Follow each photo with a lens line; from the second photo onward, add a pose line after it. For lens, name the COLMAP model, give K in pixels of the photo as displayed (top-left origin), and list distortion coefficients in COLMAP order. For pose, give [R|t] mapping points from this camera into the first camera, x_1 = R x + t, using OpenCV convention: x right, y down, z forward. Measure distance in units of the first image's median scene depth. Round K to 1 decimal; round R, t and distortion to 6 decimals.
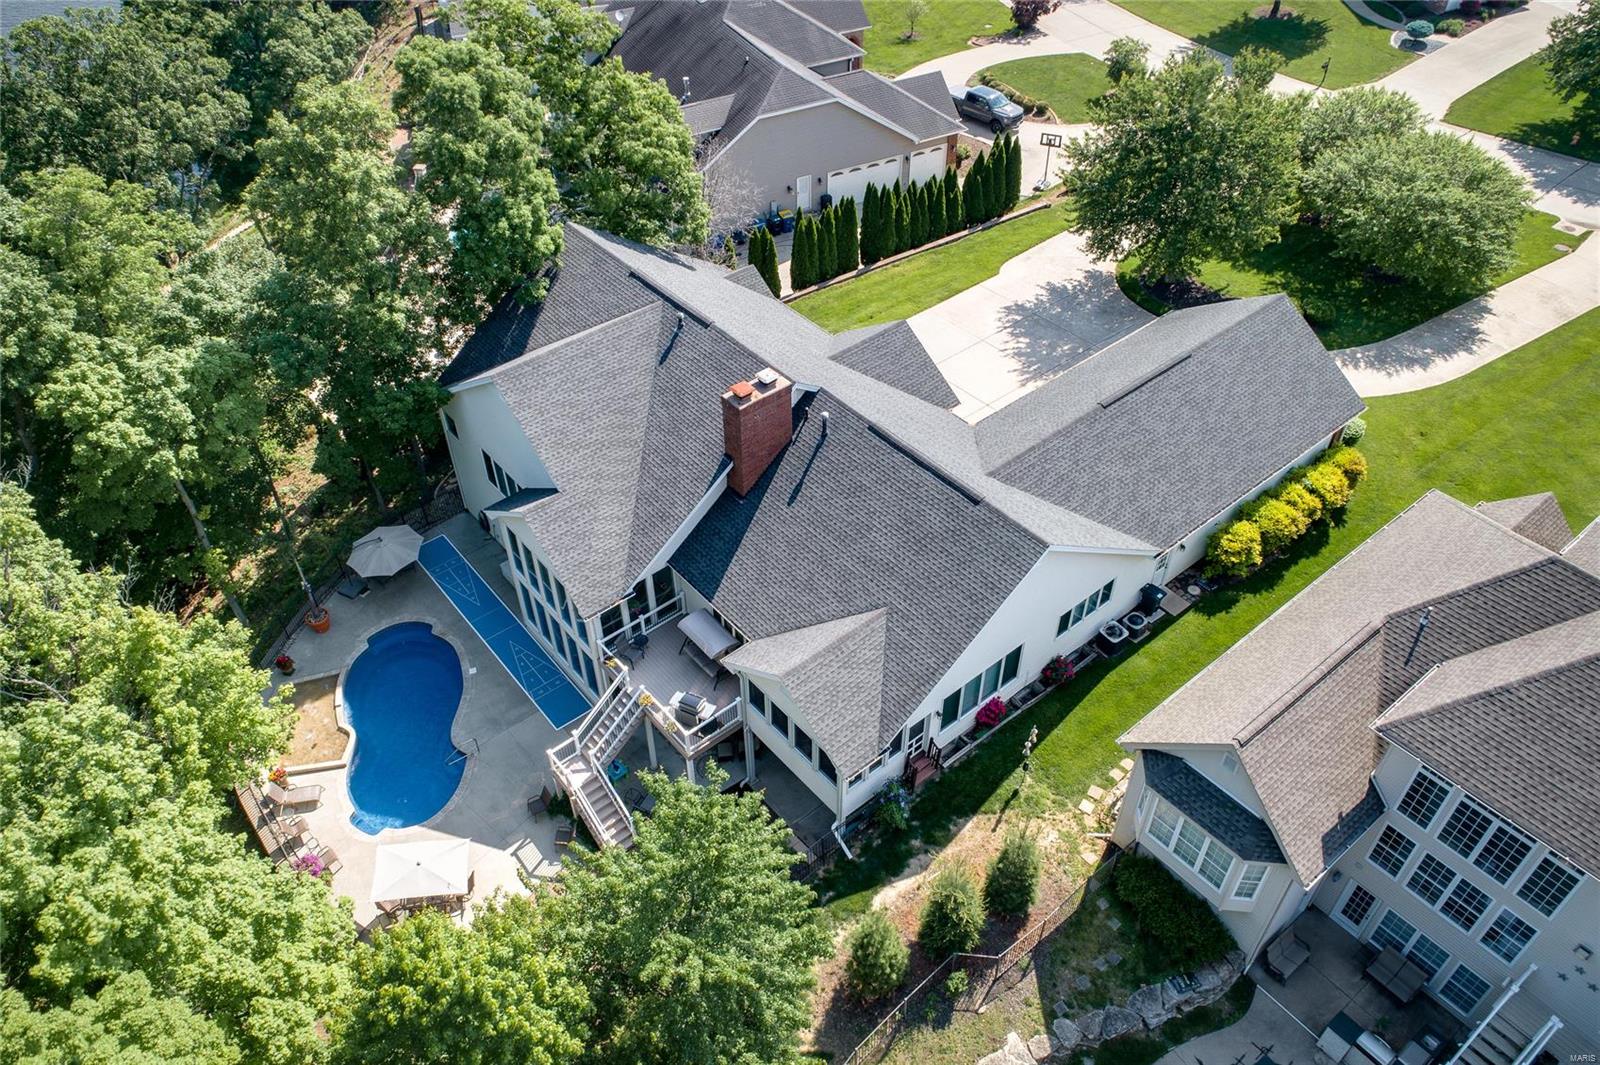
lens RADIAL K [[1197.1, 0, 825.8], [0, 1197.1, 500.2], [0, 0, 1]] dist [-0.001473, 0.003365]
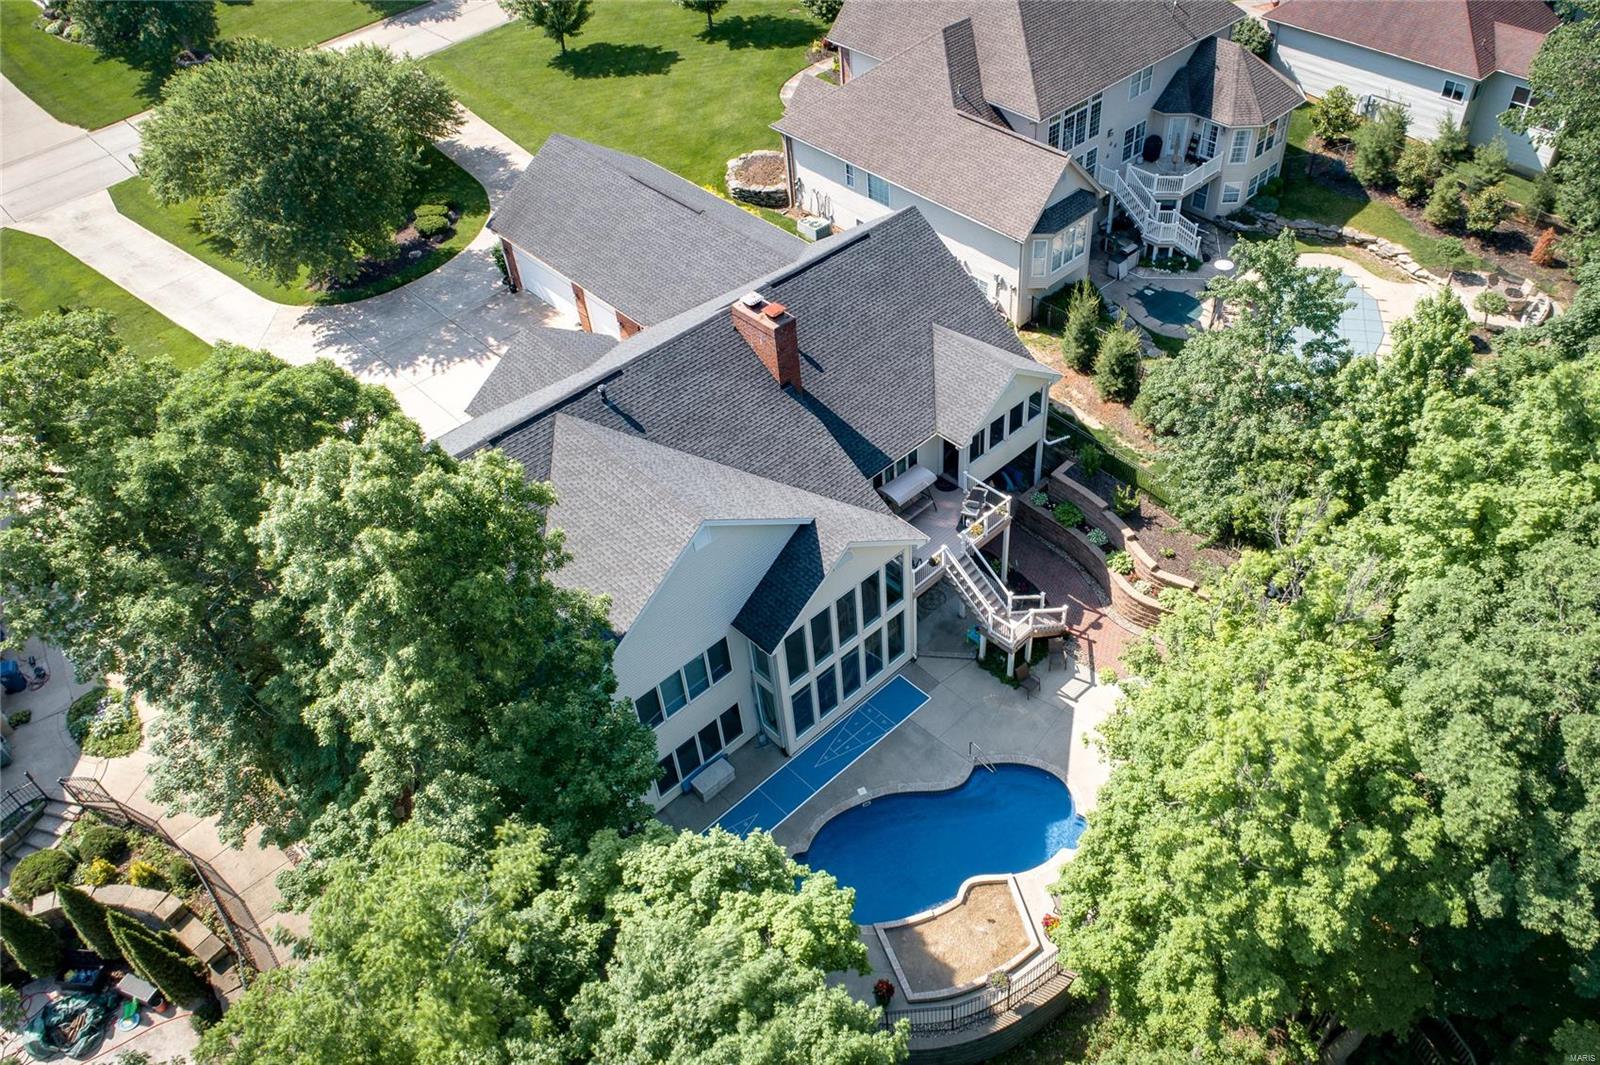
lens RADIAL K [[1197.1, 0, 825.8], [0, 1197.1, 500.2], [0, 0, 1]] dist [-0.001473, 0.003365]
pose [[-0.074887, -0.653915, 0.752853, -0.842187], [0.685125, 0.514828, 0.515321, -0.449239], [-0.724566, 0.554389, 0.409459, 0.569996]]
